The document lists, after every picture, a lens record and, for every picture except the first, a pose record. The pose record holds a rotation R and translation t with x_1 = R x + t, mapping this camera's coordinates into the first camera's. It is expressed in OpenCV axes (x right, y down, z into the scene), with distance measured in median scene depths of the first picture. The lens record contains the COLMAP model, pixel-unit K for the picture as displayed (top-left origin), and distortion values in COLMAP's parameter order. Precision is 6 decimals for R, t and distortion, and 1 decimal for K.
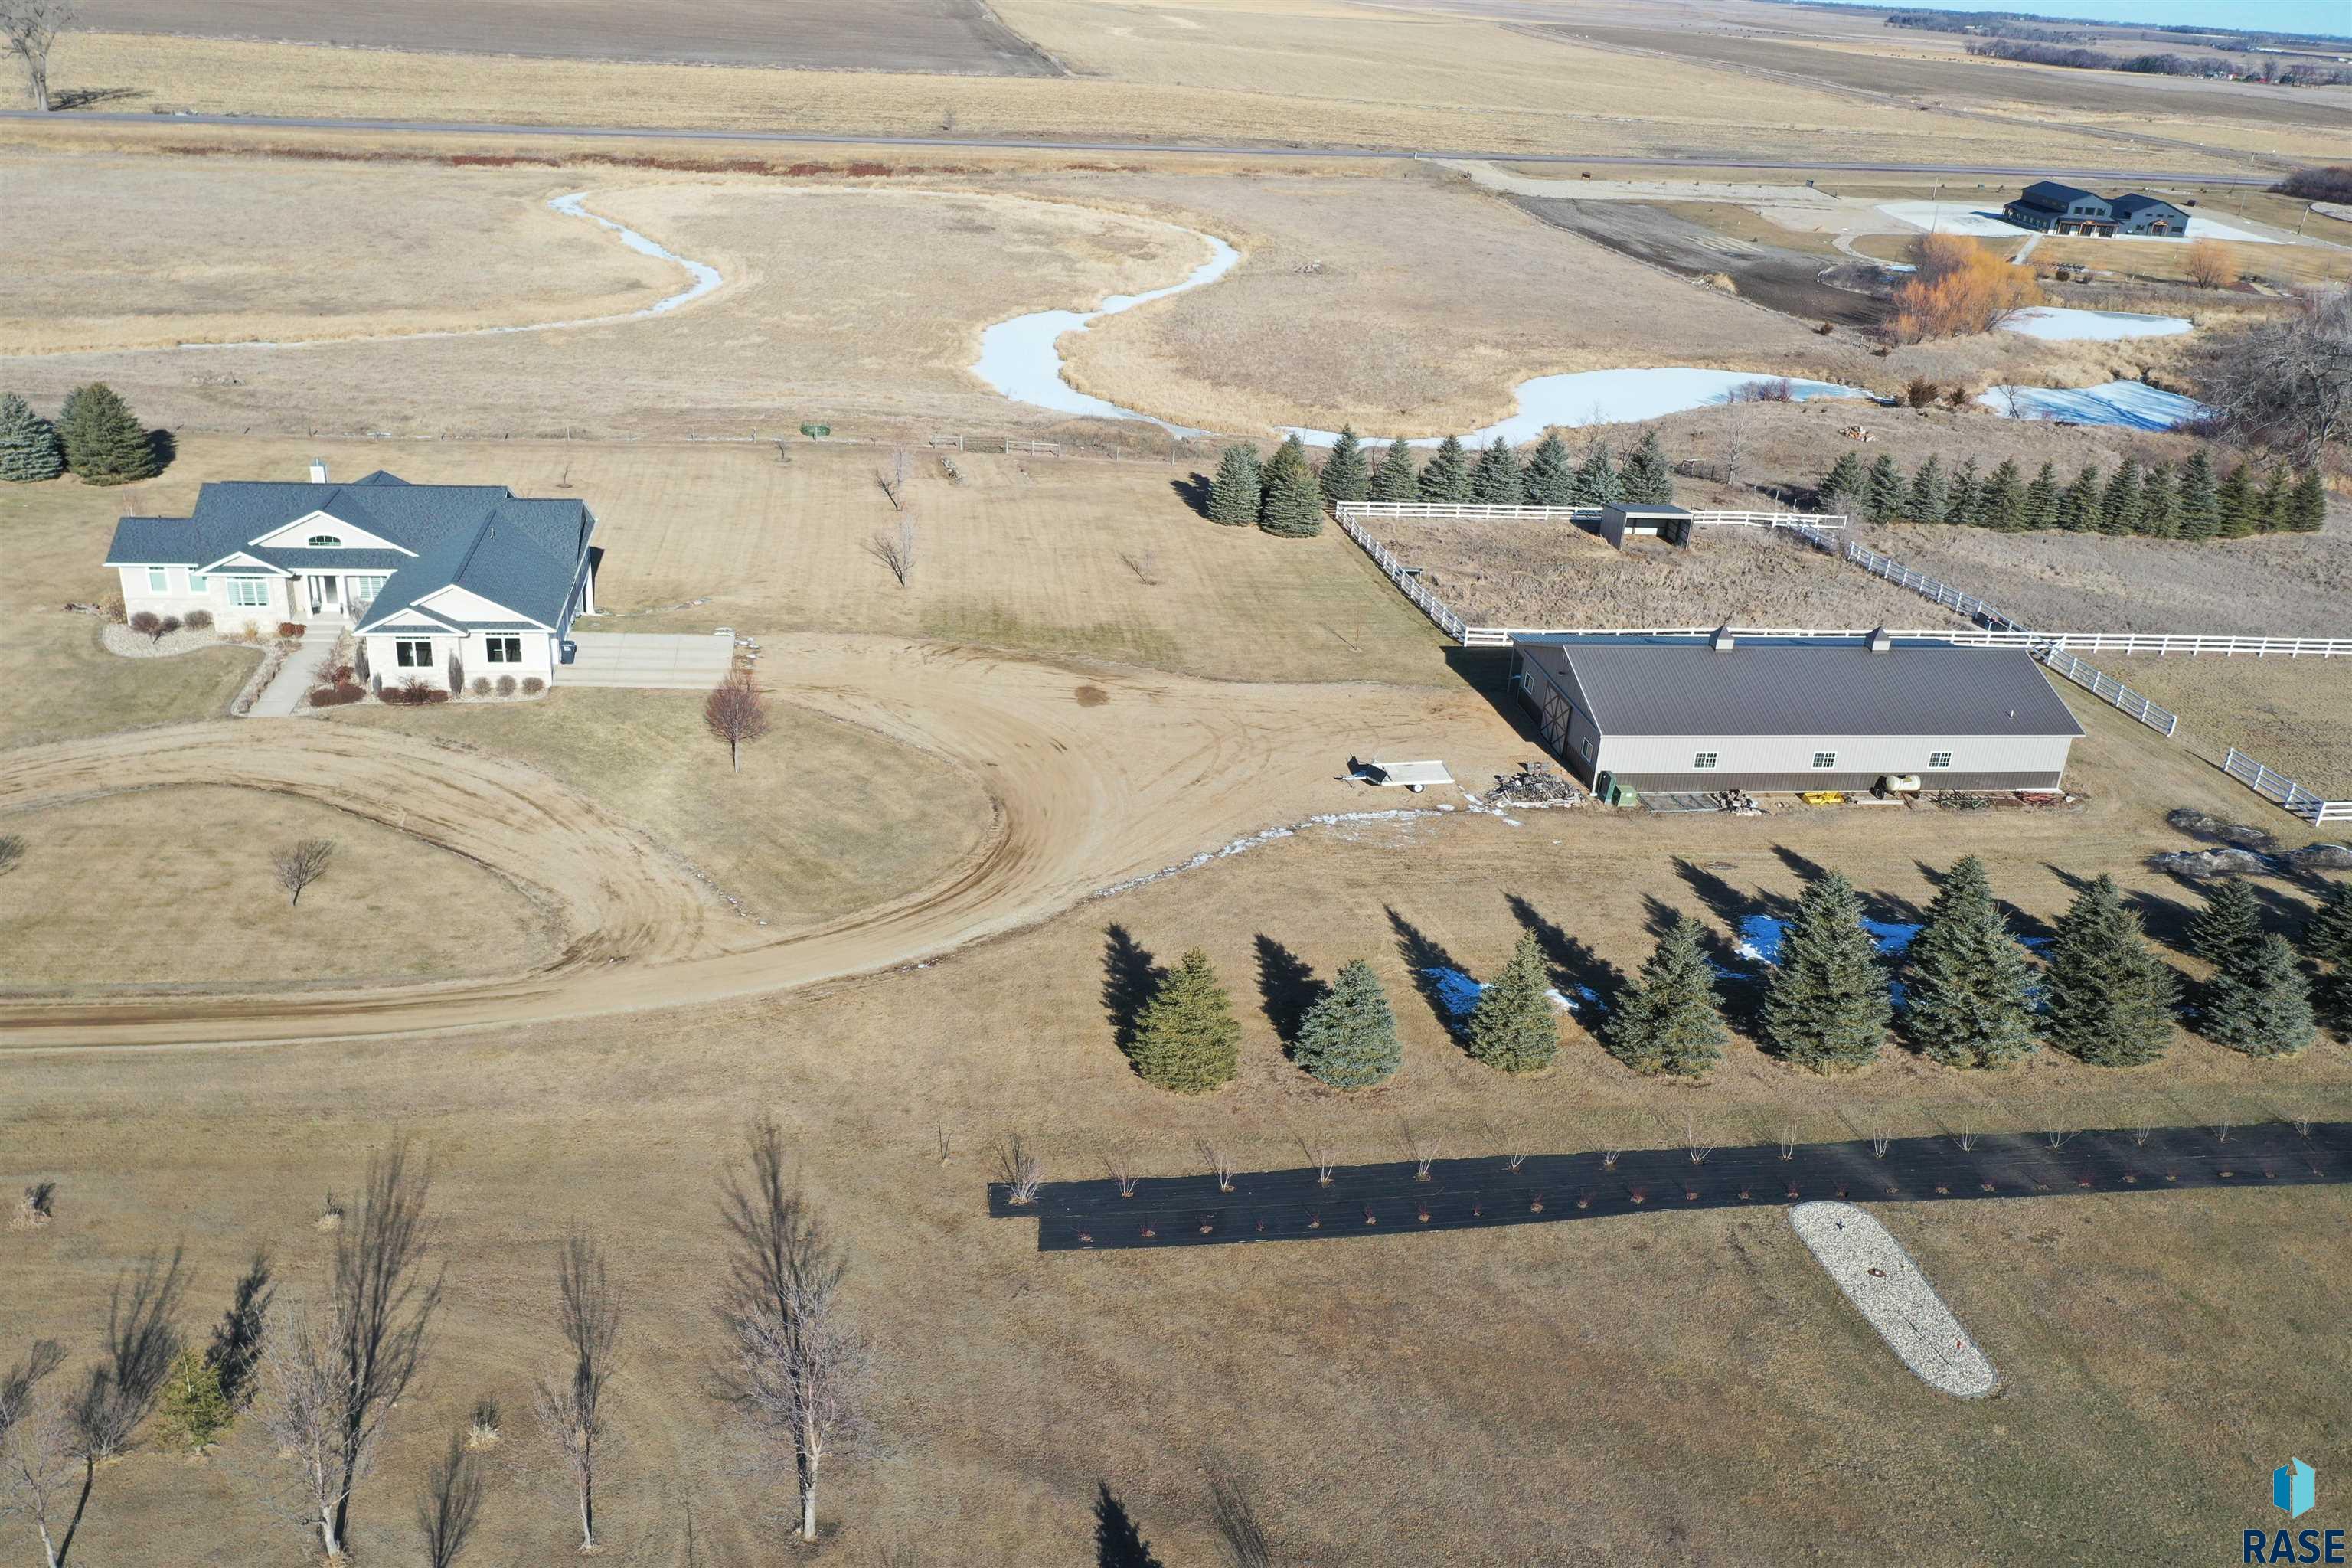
lens RADIAL K [[1857.6, 0, 1160.7], [0, 1857.6, 783.6], [0, 0, 1]] dist [0.007993, -0.003763]
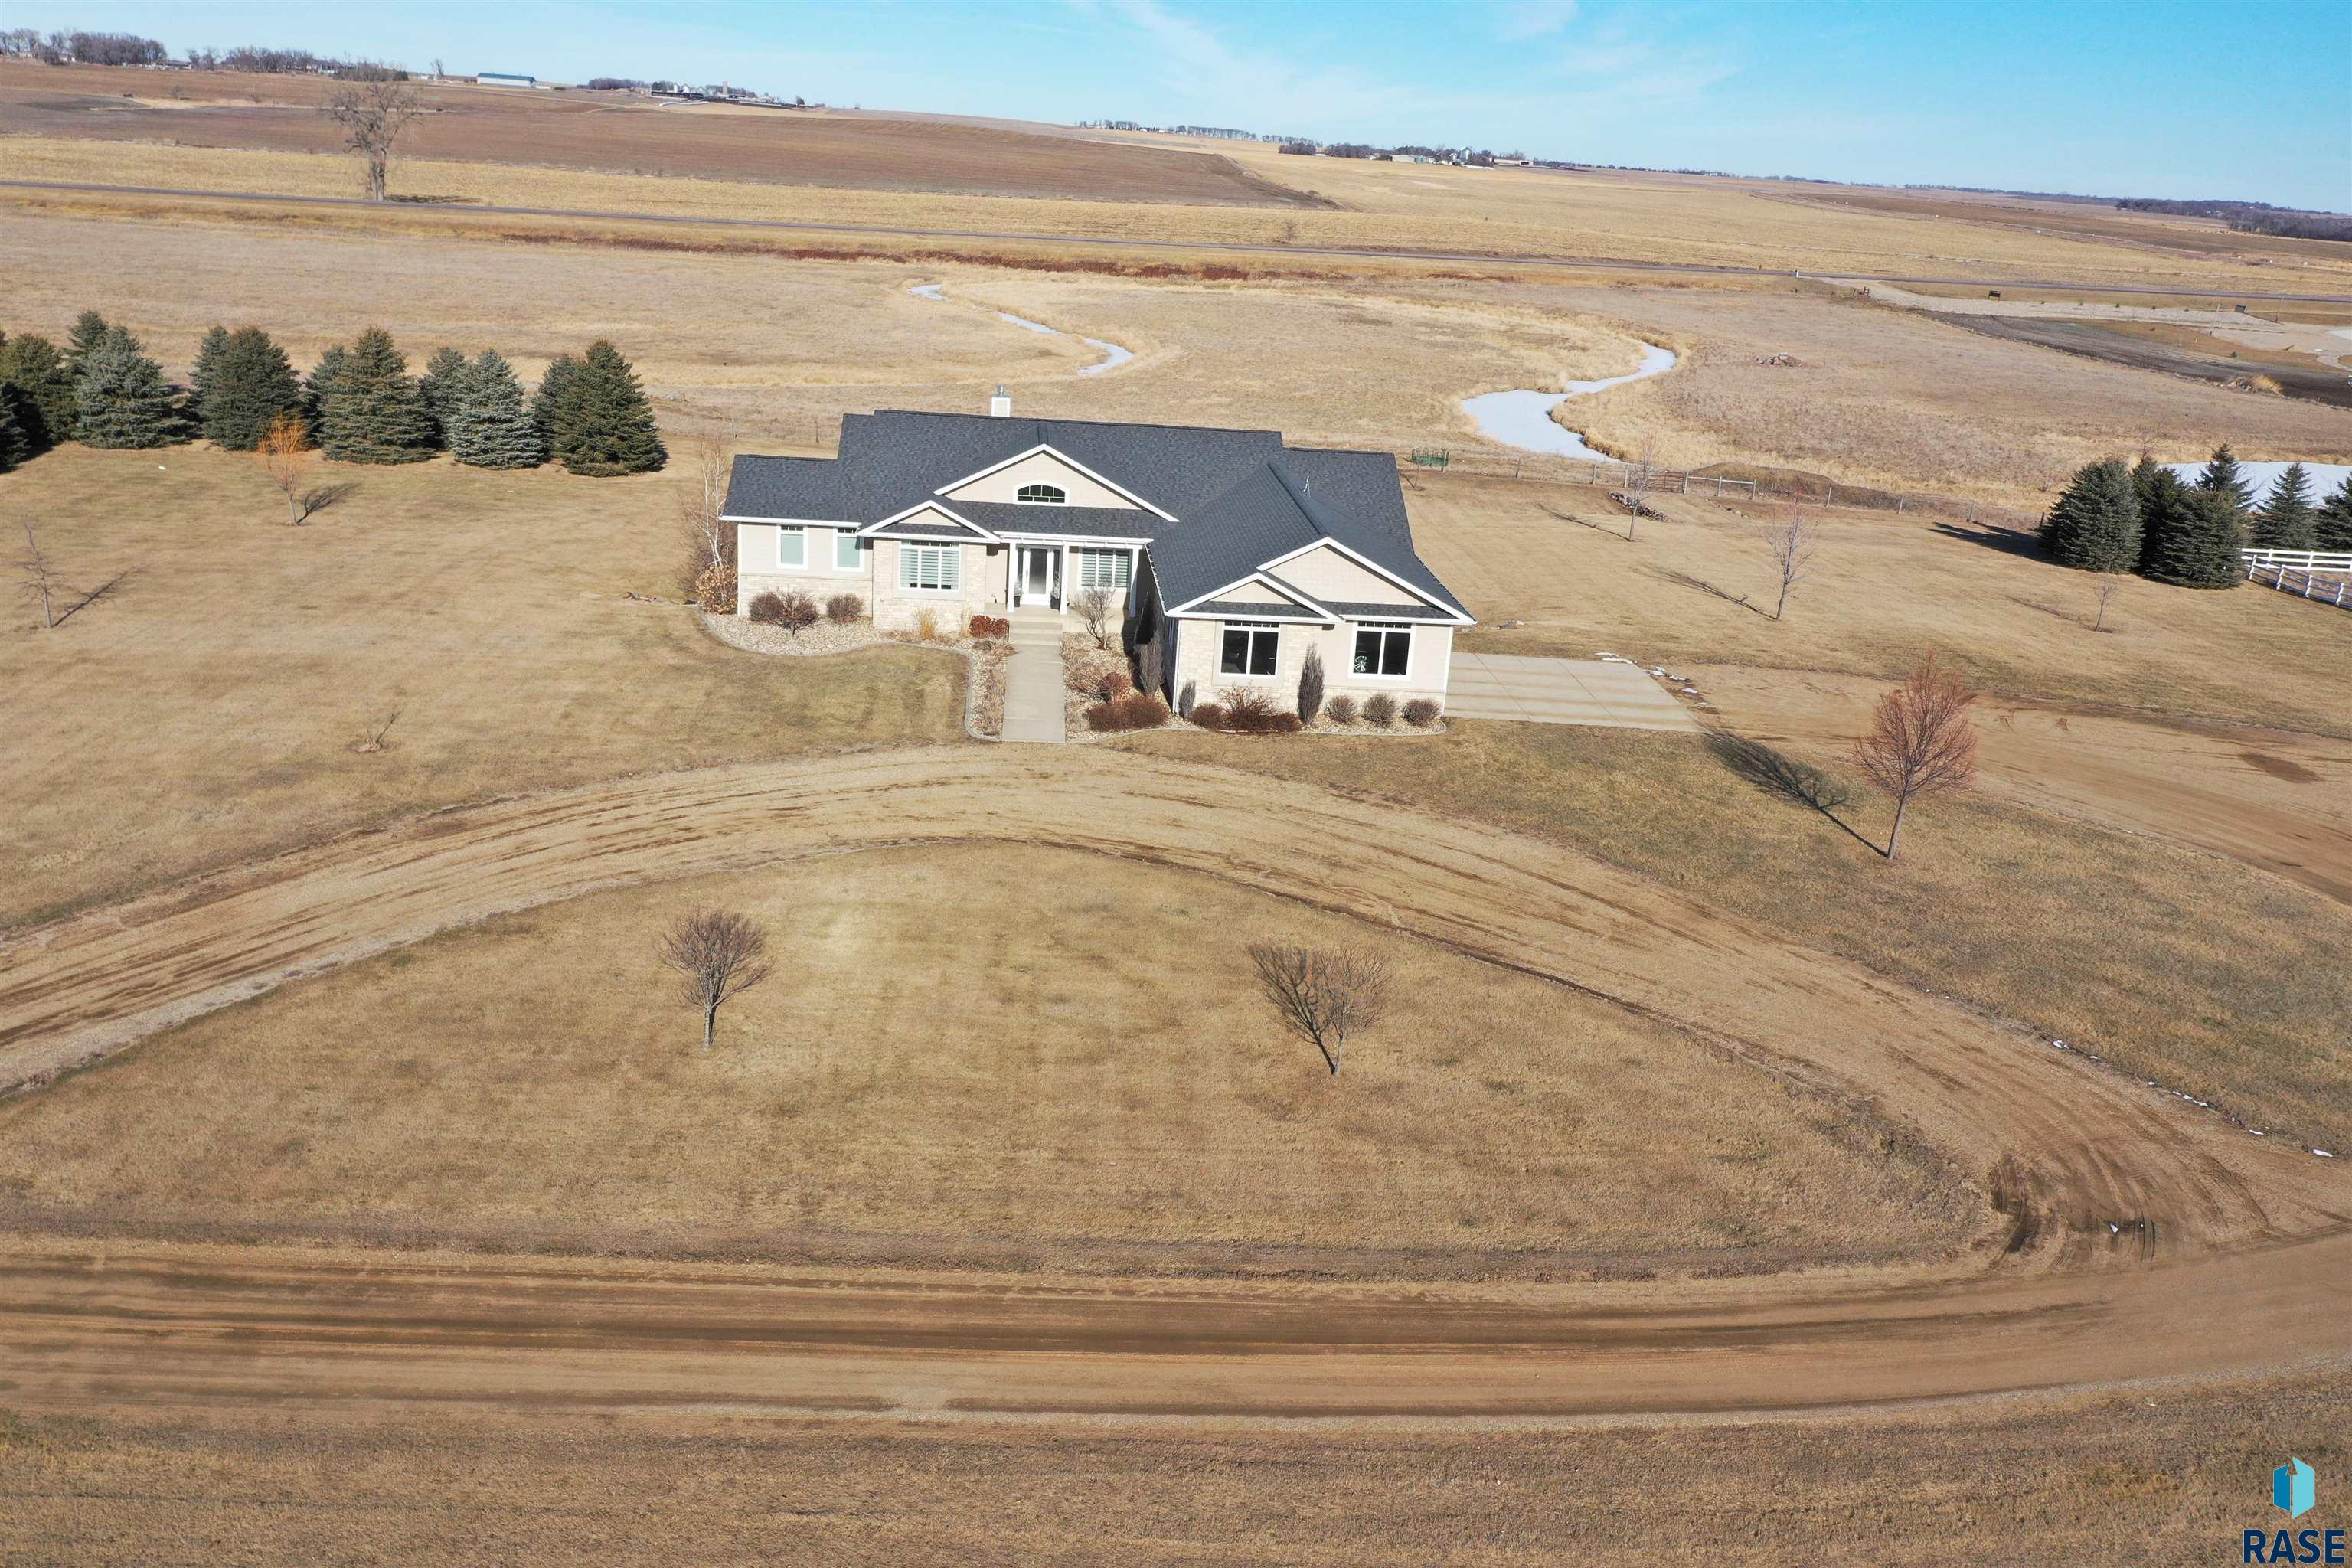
lens RADIAL K [[1857.6, 0, 1167.1], [0, 1857.6, 777.2], [0, 0, 1]] dist [0.007993, -0.003763]
pose [[0.995555, 0.030965, -0.088952, -0.271372], [-0.039218, 0.994931, -0.092592, 0.020384], [0.085634, 0.095669, 0.991723, 0.291970]]
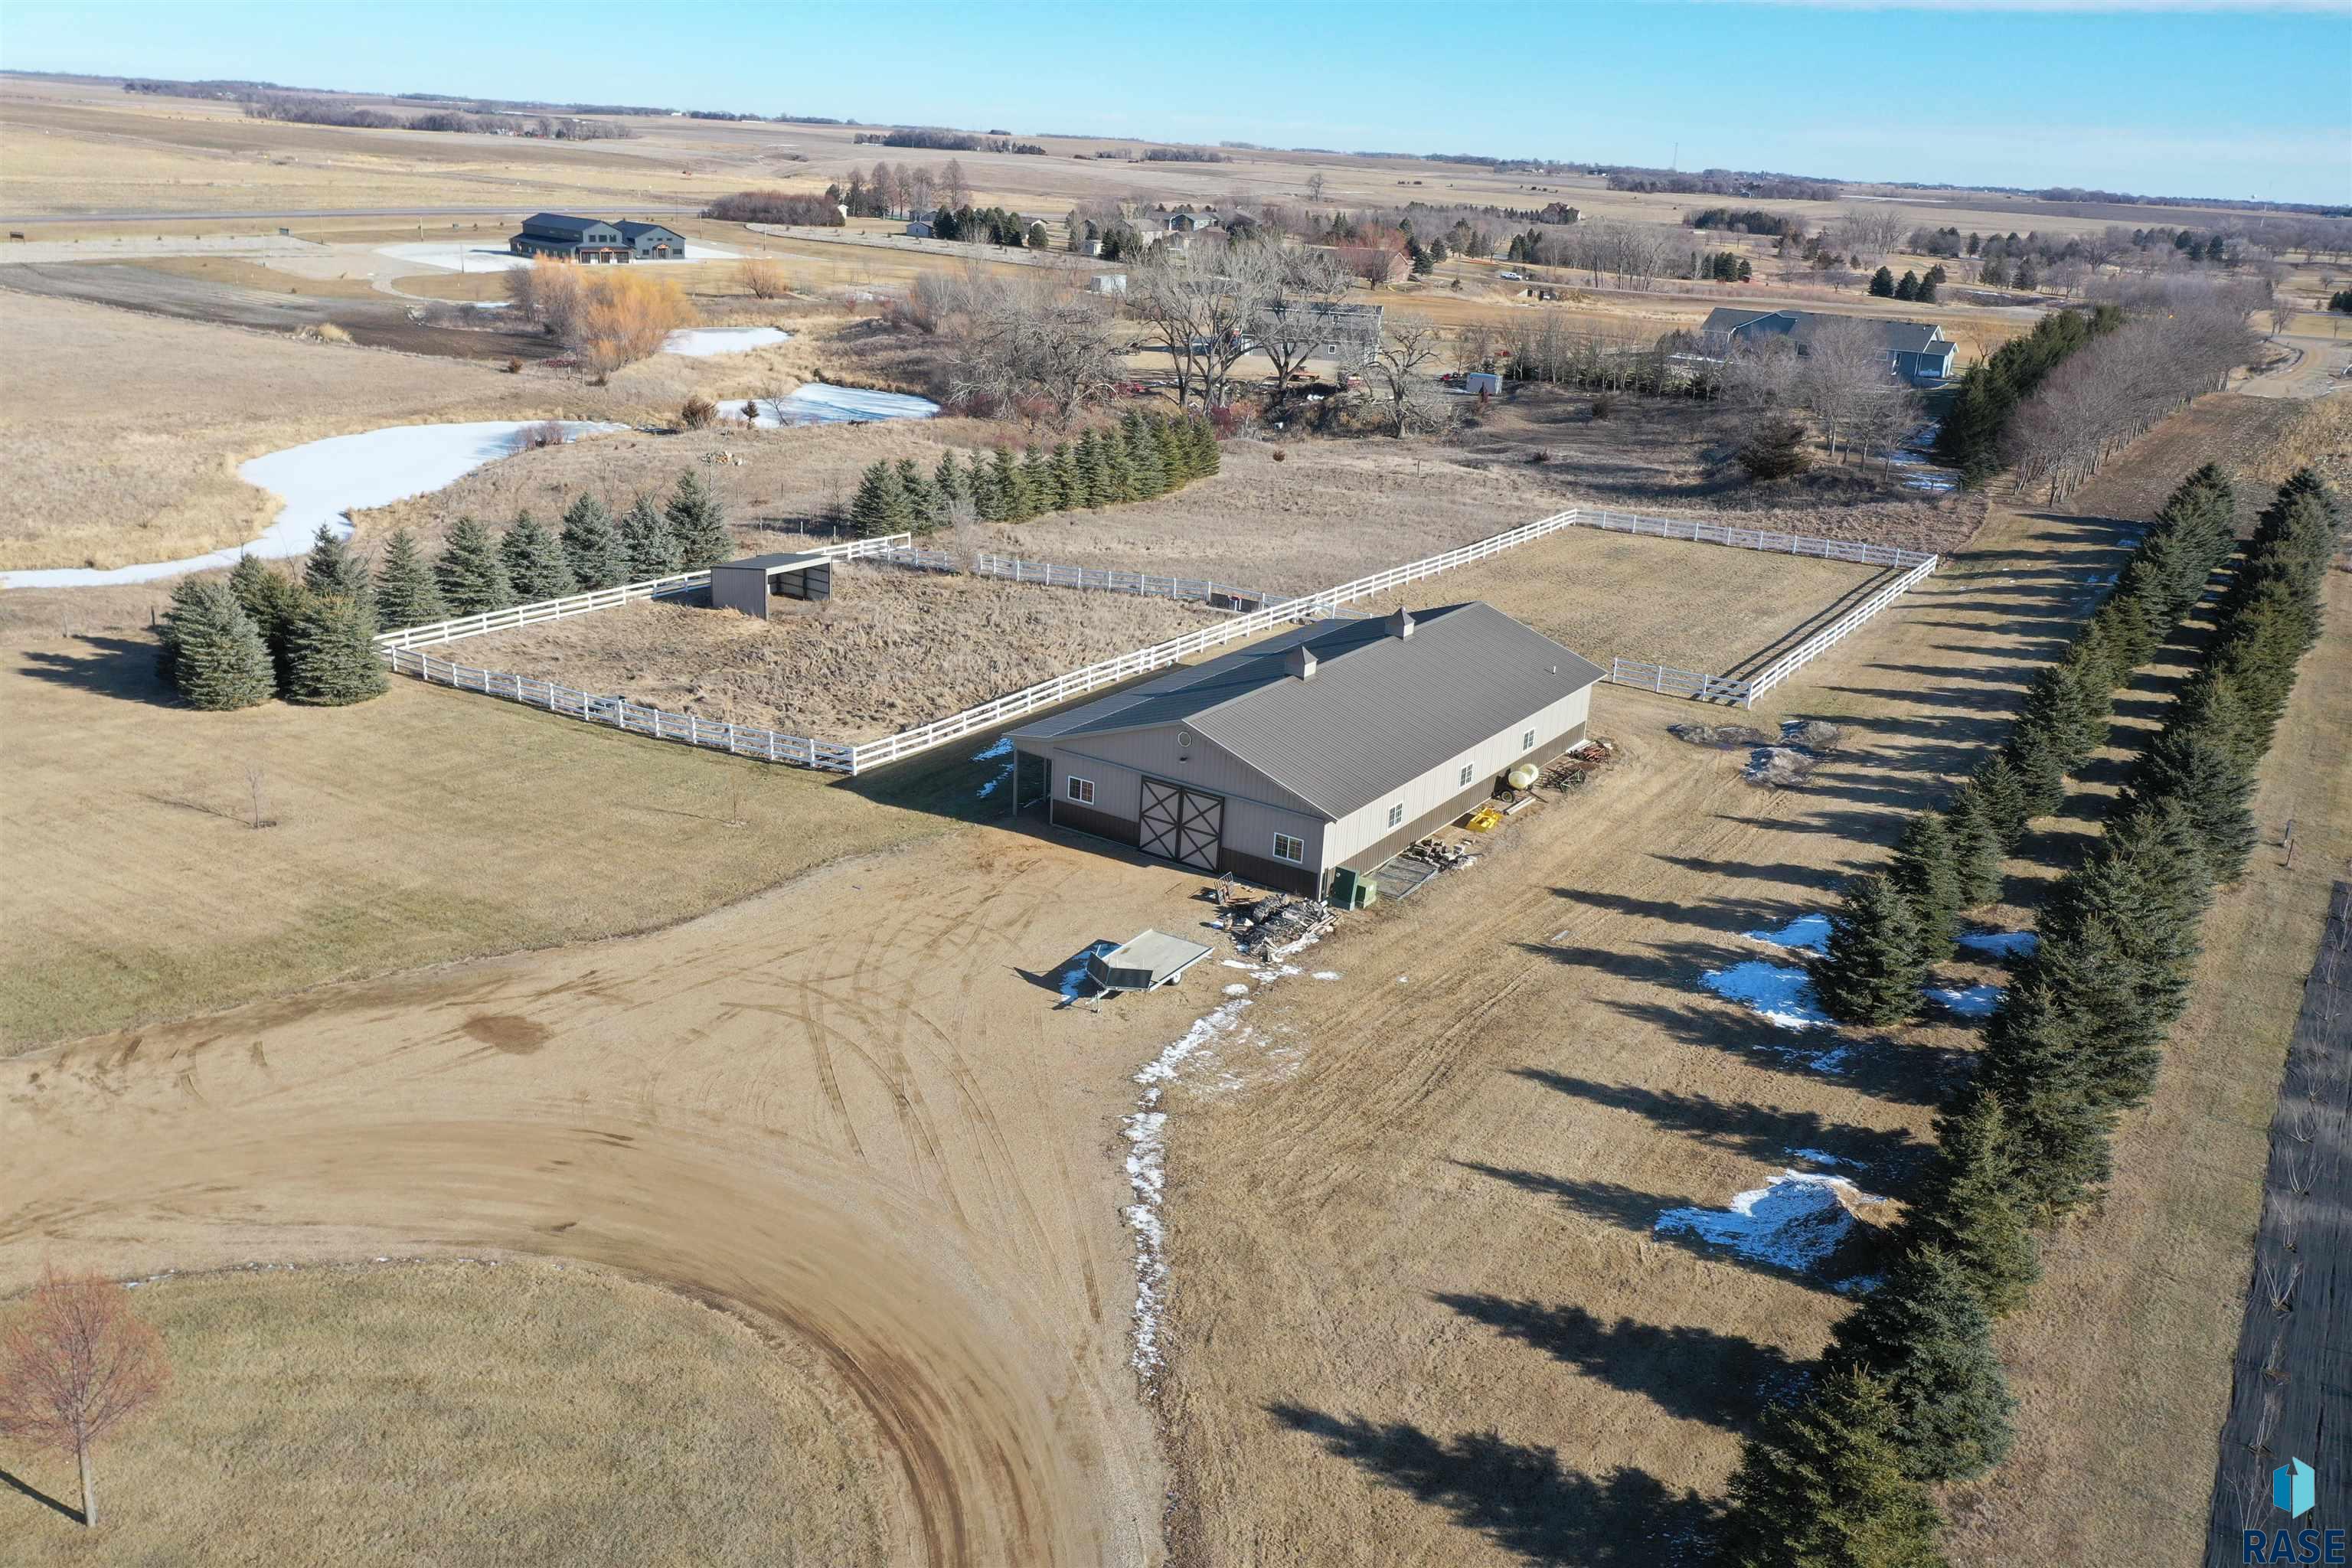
lens RADIAL K [[1857.6, 0, 1185.1], [0, 1857.6, 777.1], [0, 0, 1]] dist [0.007993, -0.003763]
pose [[0.660269, -0.265280, 0.702617, -0.212730], [0.290698, 0.952888, 0.086595, -0.085125], [-0.692488, 0.147073, 0.706279, 0.369251]]
